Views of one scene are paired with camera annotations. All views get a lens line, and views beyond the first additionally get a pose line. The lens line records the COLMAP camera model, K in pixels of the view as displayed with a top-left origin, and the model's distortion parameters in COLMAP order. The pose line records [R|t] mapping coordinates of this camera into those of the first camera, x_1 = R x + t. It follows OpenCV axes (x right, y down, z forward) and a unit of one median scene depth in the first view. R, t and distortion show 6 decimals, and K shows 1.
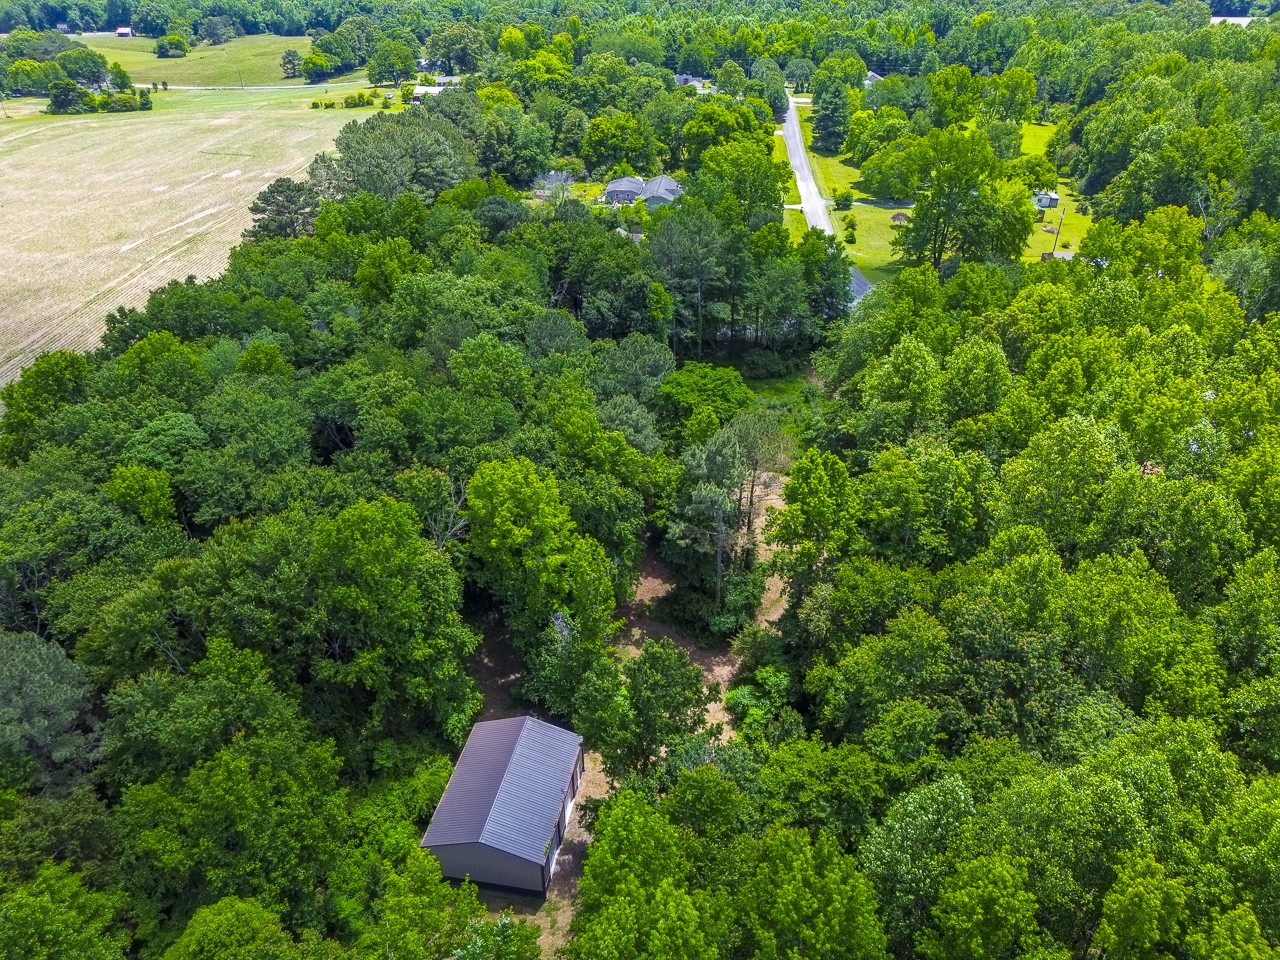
lens RADIAL K [[893.3, 0, 637.9], [0, 893.3, 492.3], [0, 0, 1]] dist [0.053107, -0.034386]
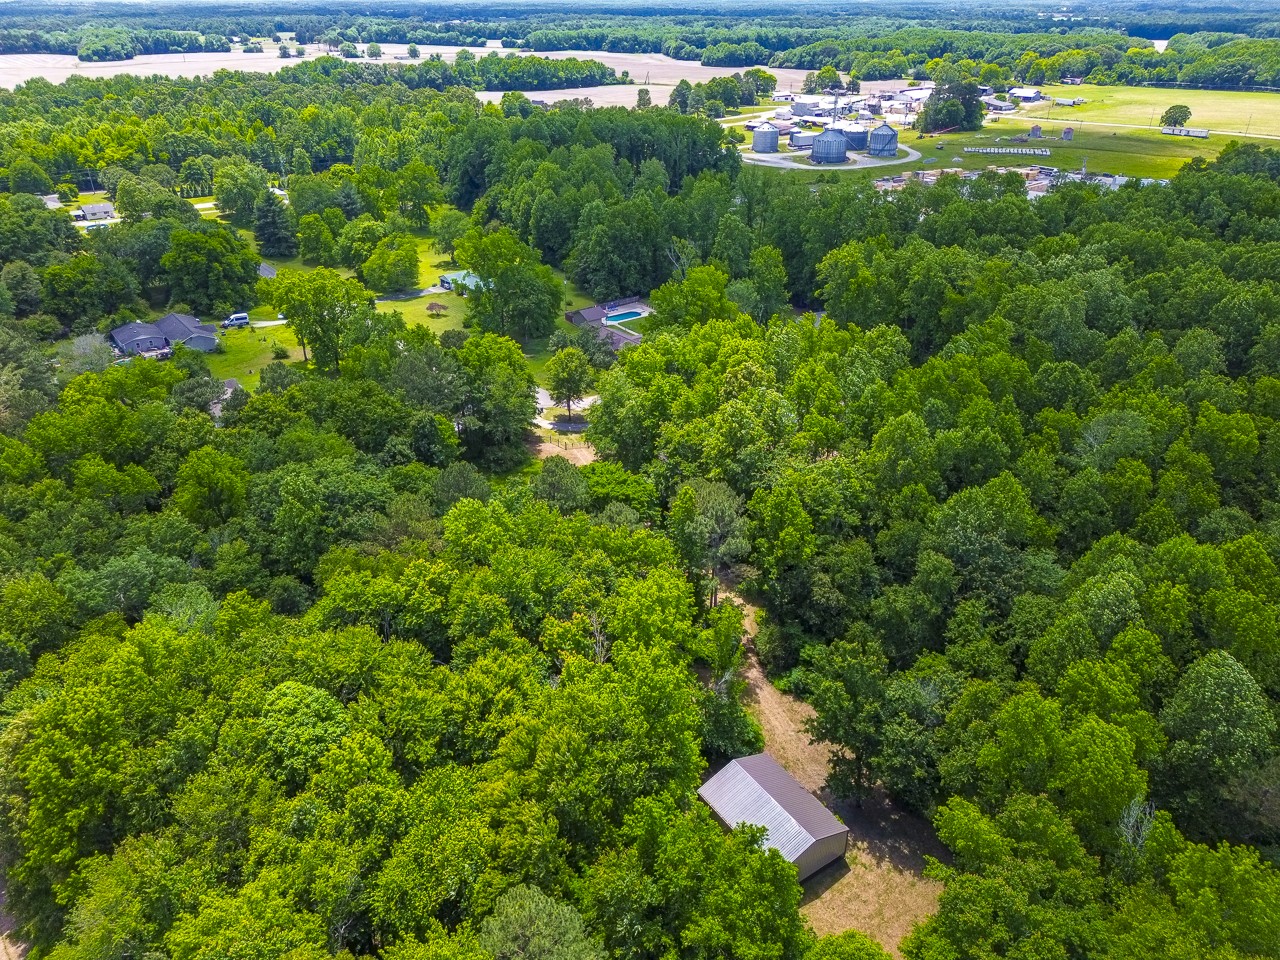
lens RADIAL K [[893.3, 0, 648.1], [0, 893.3, 482.1], [0, 0, 1]] dist [0.053107, -0.034386]
pose [[0.720086, -0.324375, 0.613398, -0.697032], [0.366555, 0.928417, 0.060652, -0.187377], [-0.589164, 0.181170, 0.787441, 0.013151]]
